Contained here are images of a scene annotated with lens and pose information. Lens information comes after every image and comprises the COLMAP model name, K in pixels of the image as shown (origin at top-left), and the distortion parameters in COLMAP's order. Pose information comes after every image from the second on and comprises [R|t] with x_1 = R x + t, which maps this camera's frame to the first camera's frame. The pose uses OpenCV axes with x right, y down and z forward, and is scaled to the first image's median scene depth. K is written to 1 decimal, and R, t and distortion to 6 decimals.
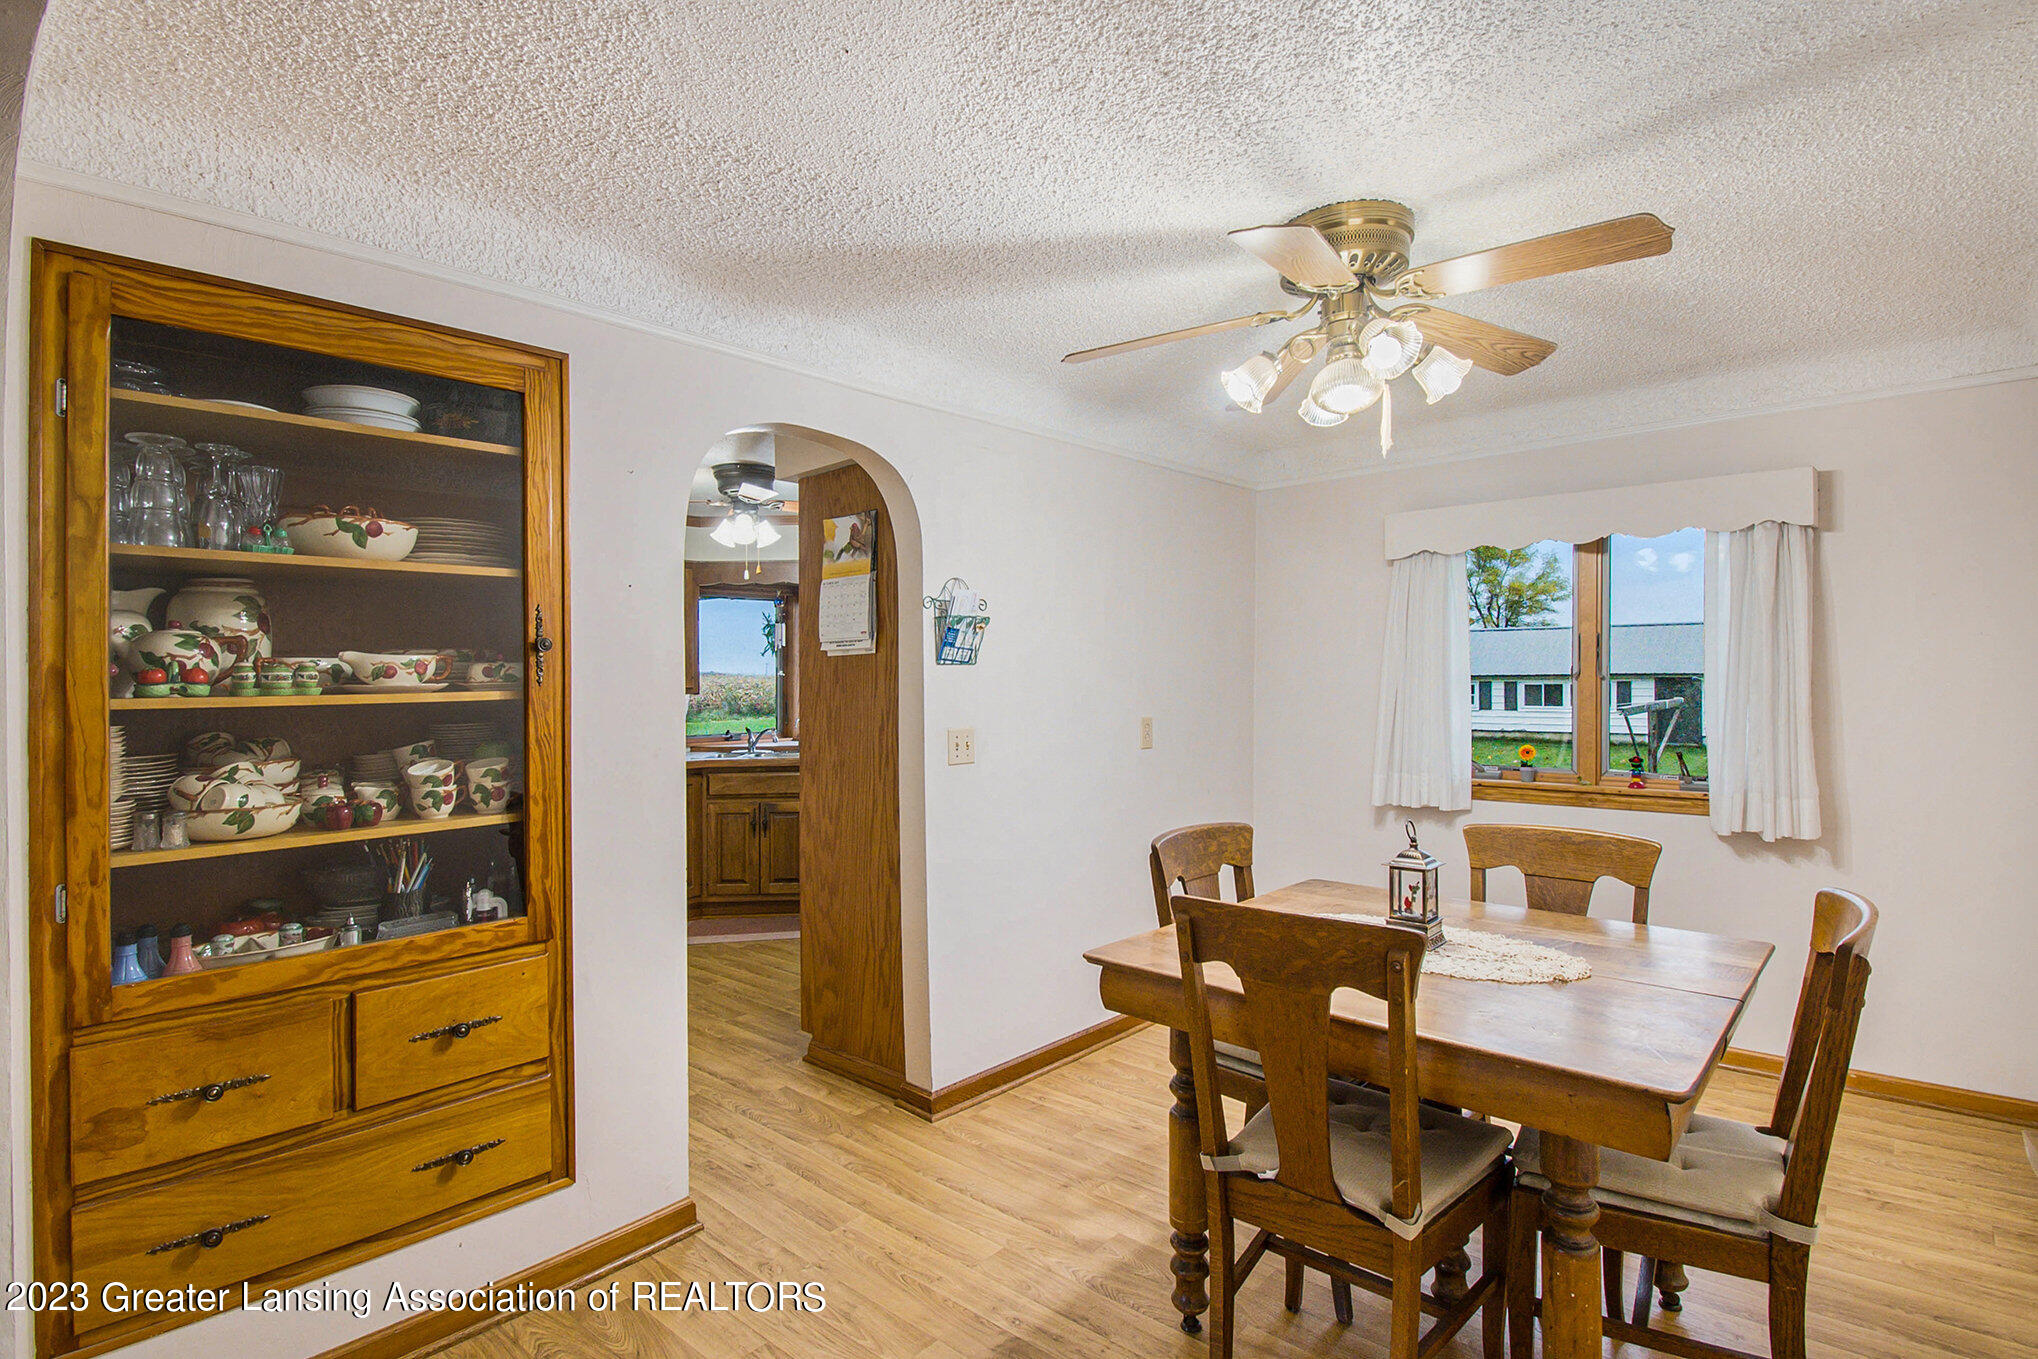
lens RADIAL K [[1023.1, 0, 1035.3], [0, 1023.1, 677.2], [0, 0, 1]] dist [0.006891, -0.000080]
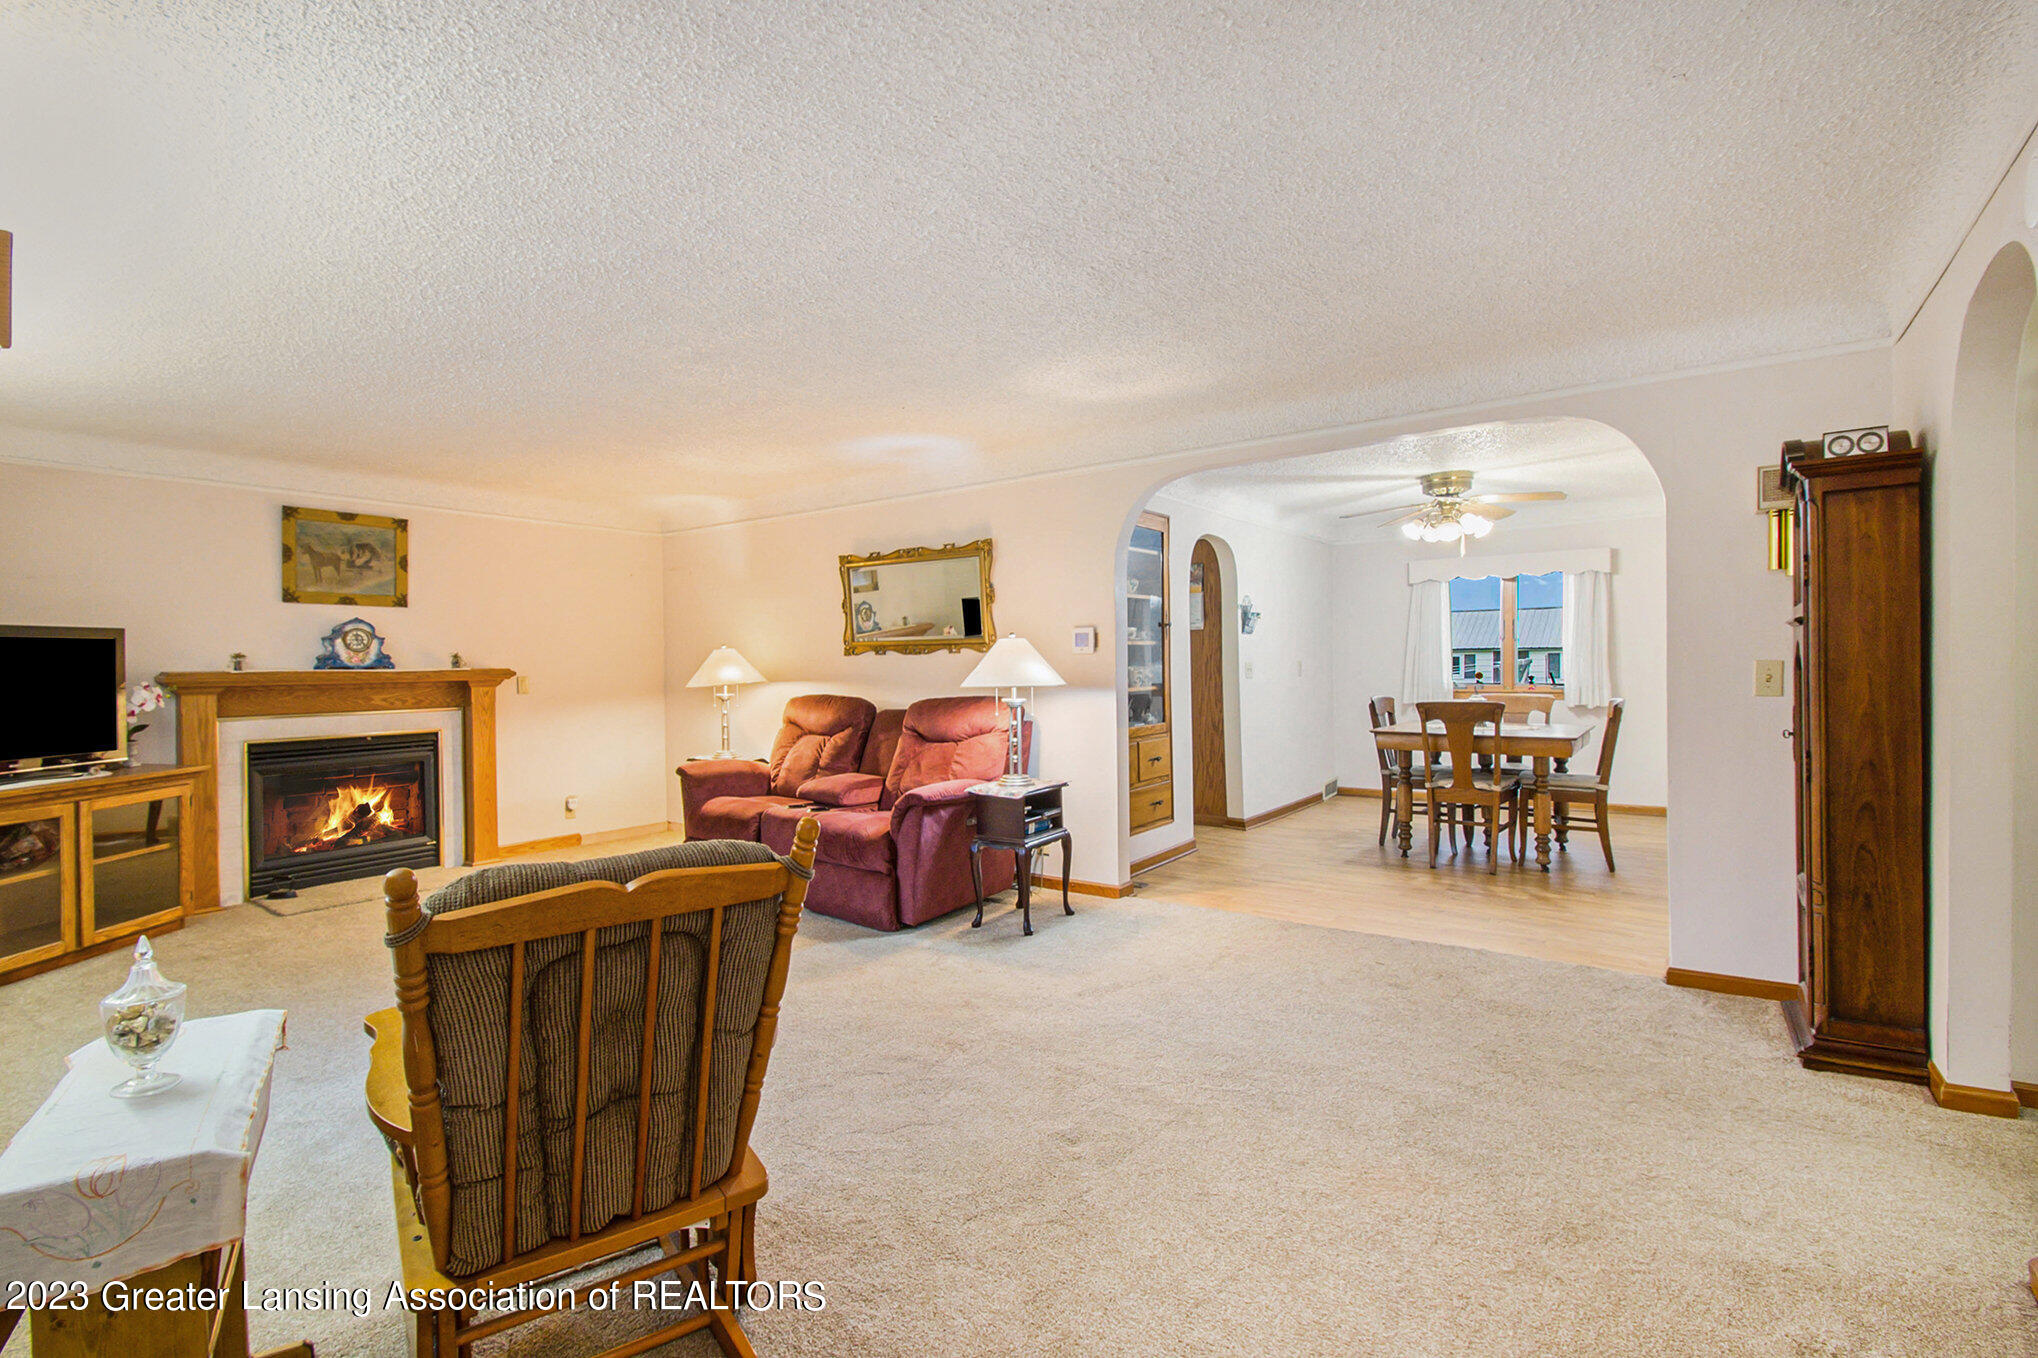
lens RADIAL K [[919.6, 0, 1011.0], [0, 919.6, 667.2], [0, 0, 1]] dist [0.001350, 0.000033]
pose [[0.997213, -0.000151, 0.074611, -0.870673], [-0.000794, 0.999920, 0.012630, 0.043254], [-0.074607, -0.012654, 0.997133, -1.136820]]
